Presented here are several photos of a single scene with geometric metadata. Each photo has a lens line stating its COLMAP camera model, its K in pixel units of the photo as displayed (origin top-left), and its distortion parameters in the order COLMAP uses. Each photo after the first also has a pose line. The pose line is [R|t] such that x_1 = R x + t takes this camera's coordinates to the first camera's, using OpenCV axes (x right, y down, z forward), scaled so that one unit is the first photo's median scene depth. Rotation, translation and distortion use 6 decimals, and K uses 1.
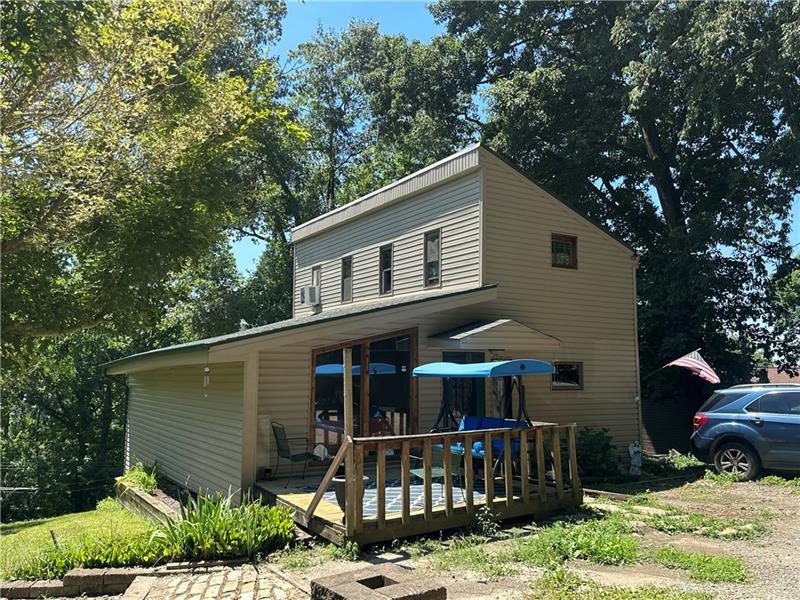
lens RADIAL K [[645.5, 0, 400.5], [0, 645.5, 299.6], [0, 0, 1]] dist [0.065804, -0.080983]
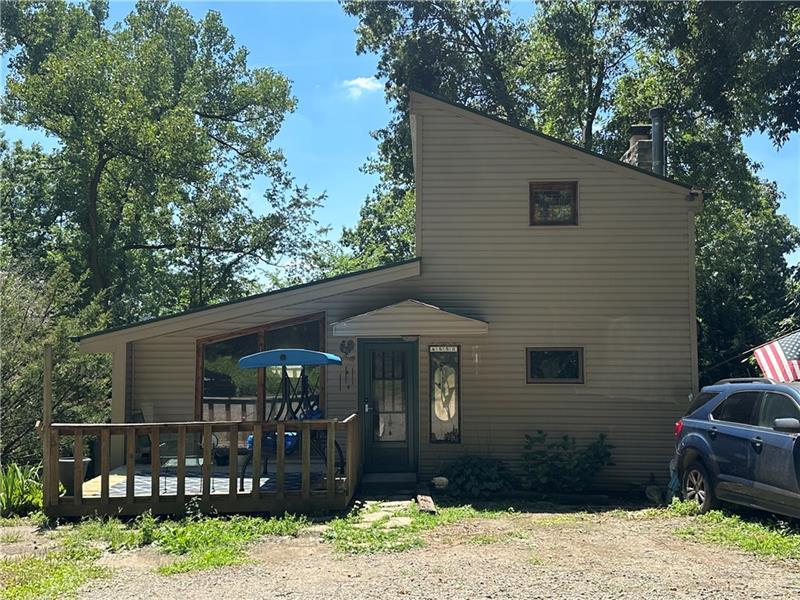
lens RADIAL K [[866.9, 0, 400.5], [0, 866.9, 300.9], [0, 0, 1]] dist [0.071620, 0.000000]
pose [[0.840415, -0.036555, -0.540709, 0.664751], [0.063152, 0.997531, 0.030718, -0.002870], [0.538251, -0.059963, 0.840649, 0.033588]]
